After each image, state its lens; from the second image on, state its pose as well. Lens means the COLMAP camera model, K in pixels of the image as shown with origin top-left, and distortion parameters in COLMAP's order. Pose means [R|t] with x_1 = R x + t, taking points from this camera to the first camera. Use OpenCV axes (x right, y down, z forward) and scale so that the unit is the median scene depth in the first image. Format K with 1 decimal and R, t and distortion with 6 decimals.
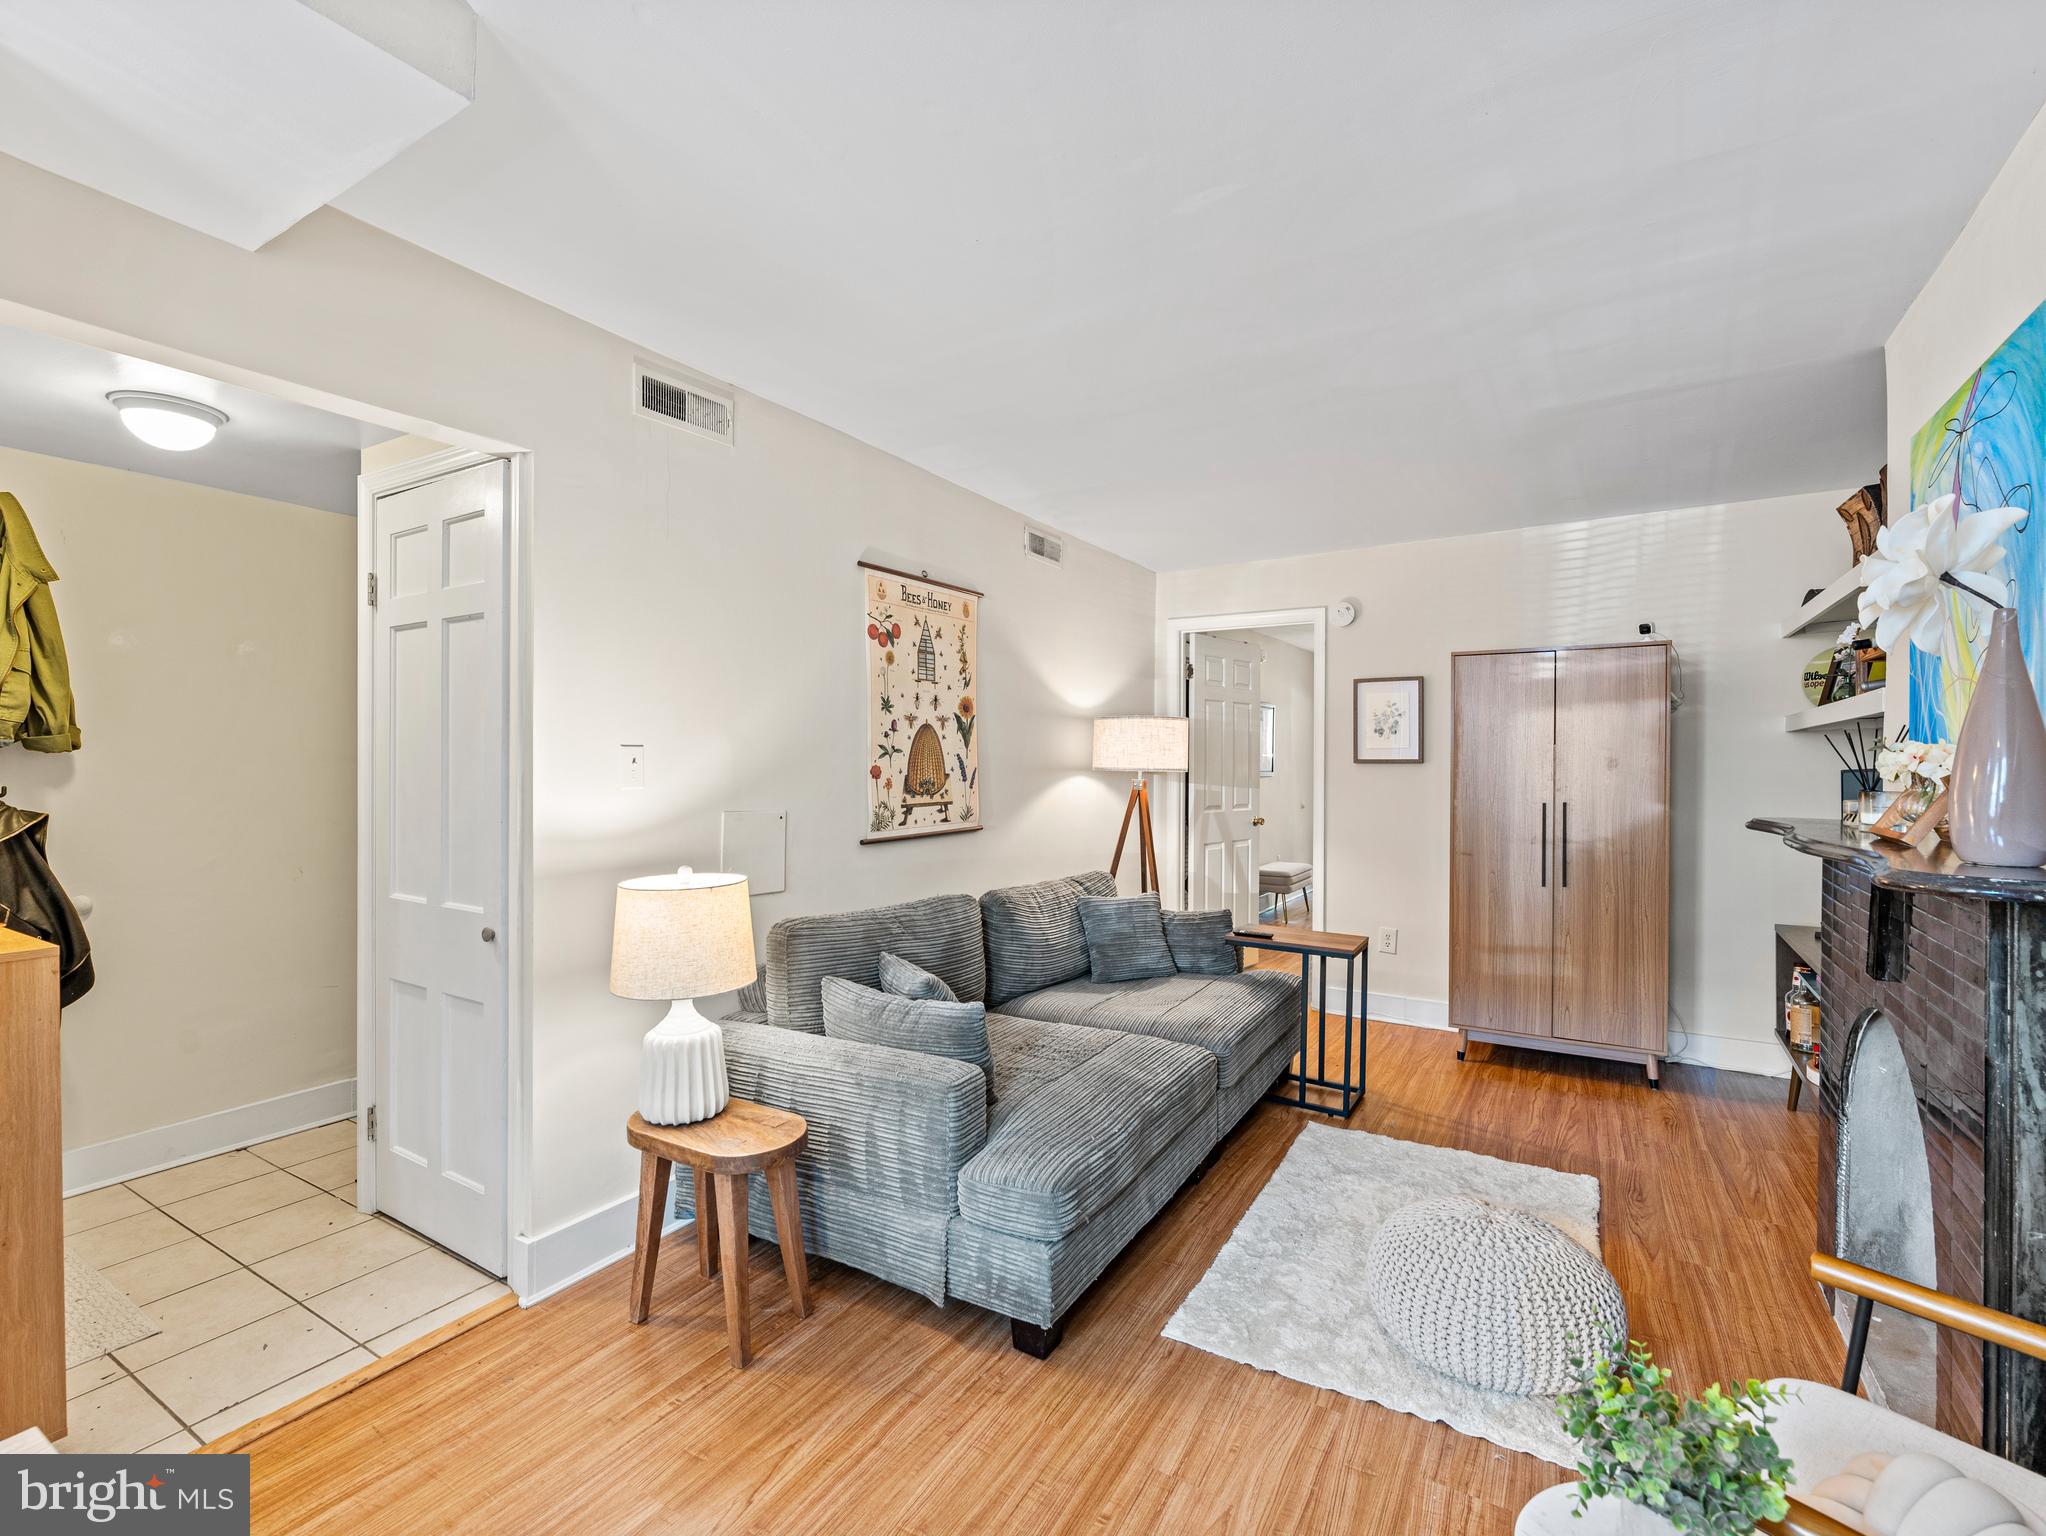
lens RADIAL K [[921.4, 0, 1016.4], [0, 921.4, 762.9], [0, 0, 1]] dist [0.000552, -0.000622]
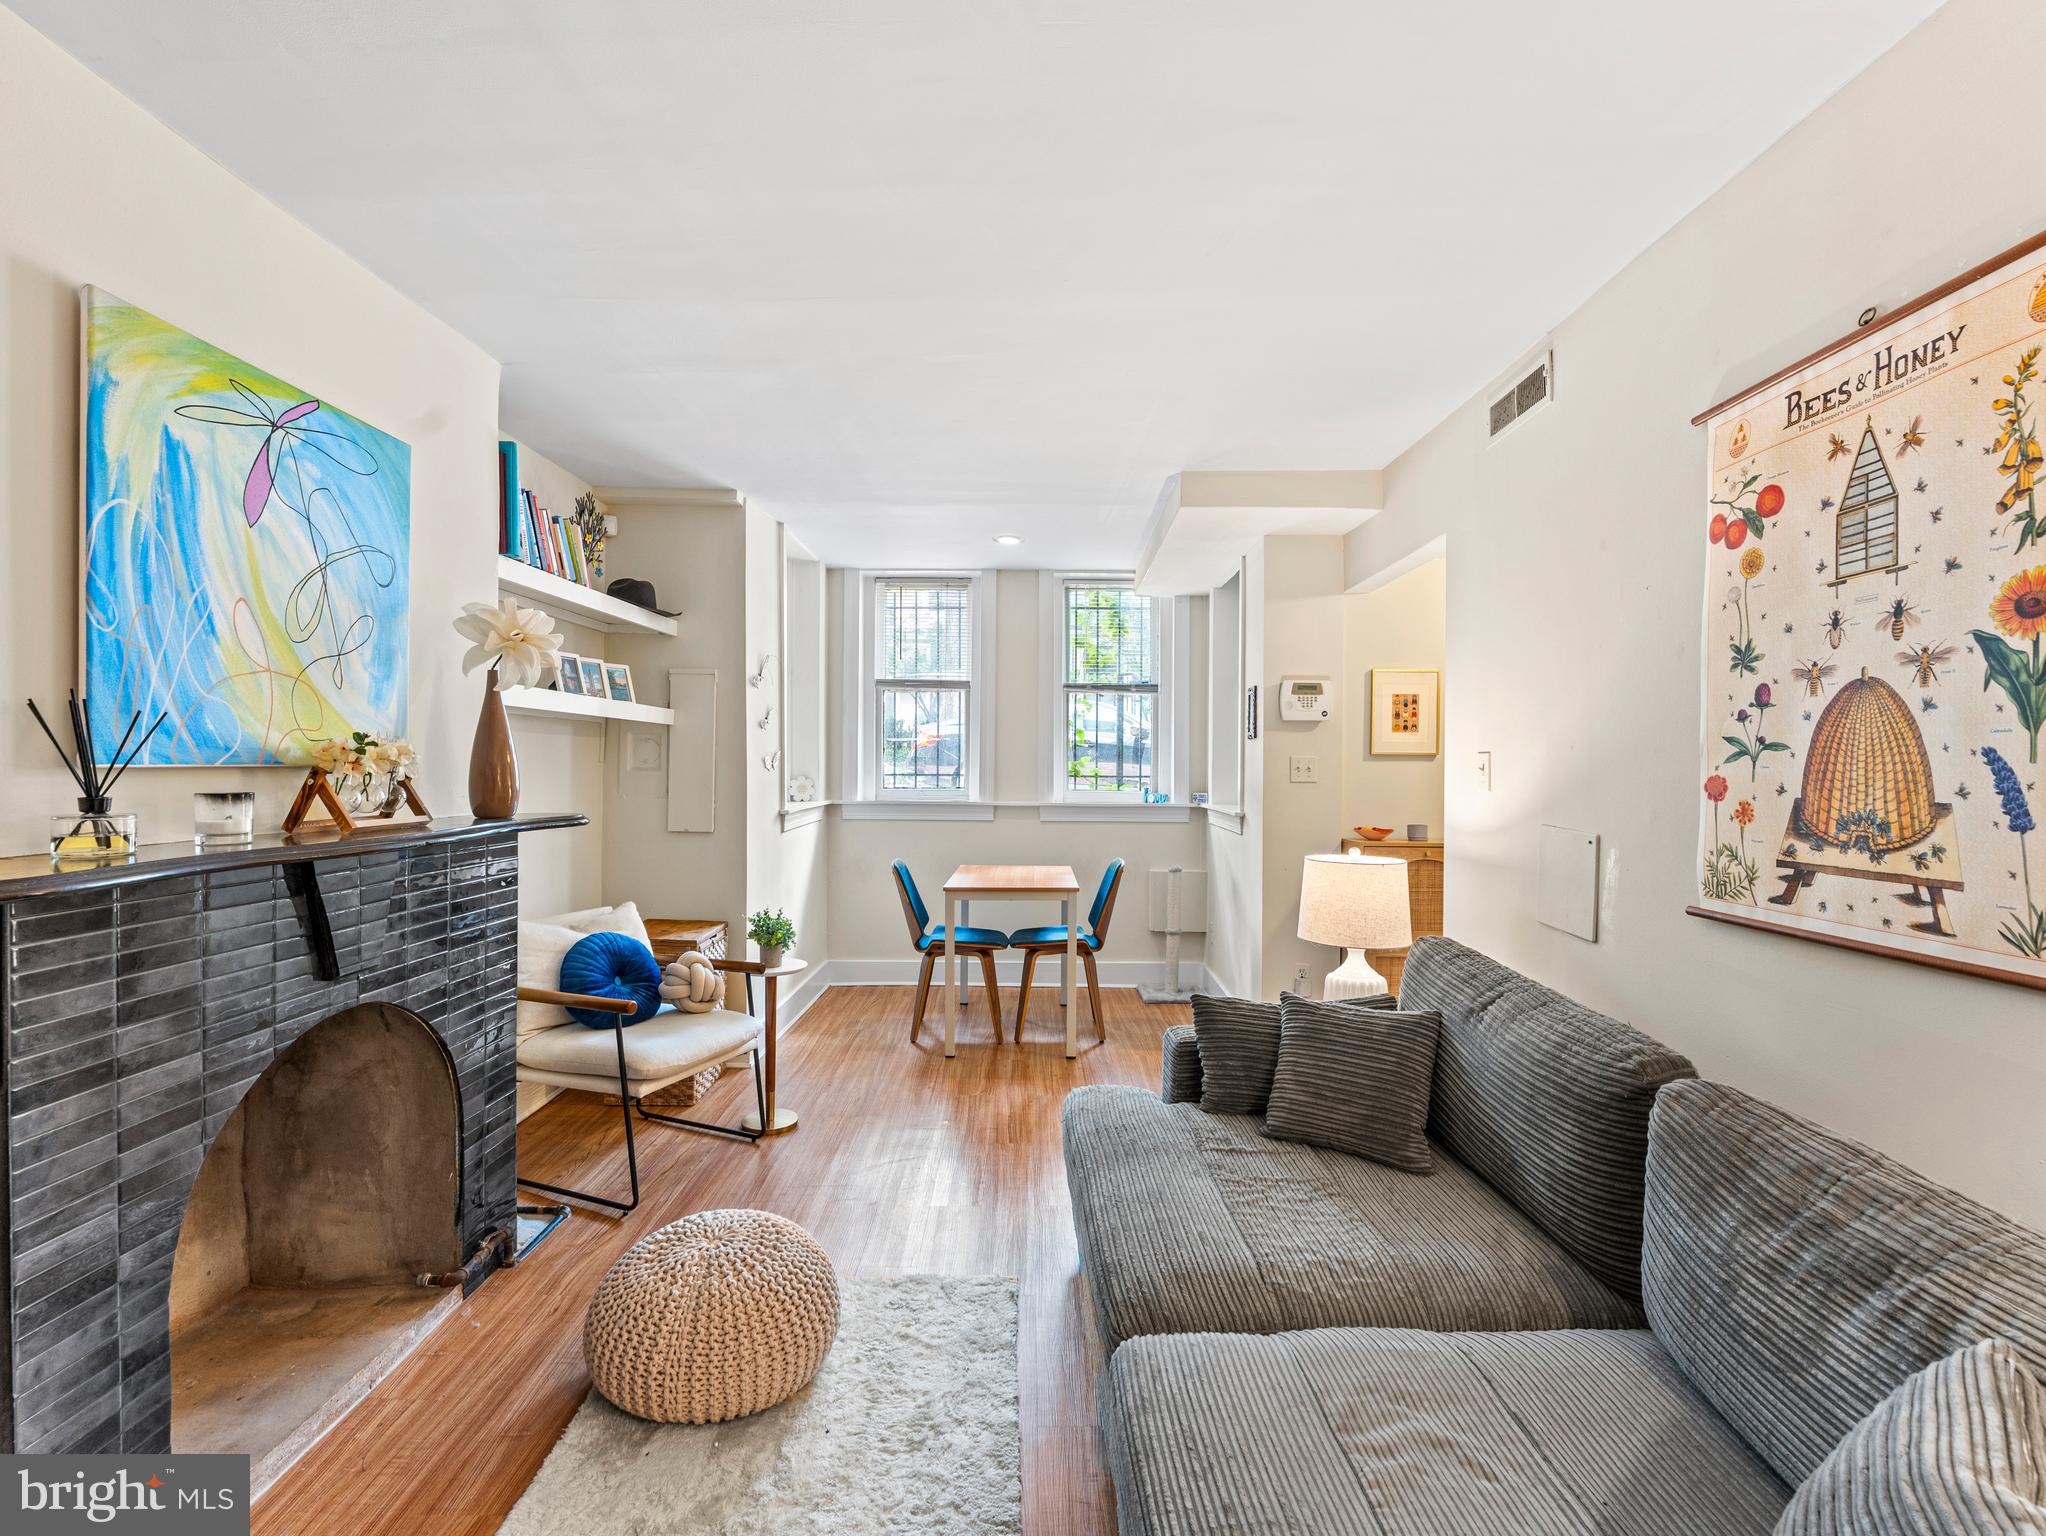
lens RADIAL K [[921.4, 0, 1023.5], [0, 921.4, 763.3], [0, 0, 1]] dist [0.000552, -0.000622]
pose [[-0.851419, -0.008611, -0.524416, 0.447538], [-0.011371, 0.999933, 0.002042, -0.000848], [0.524363, 0.007702, -0.851460, 1.177369]]
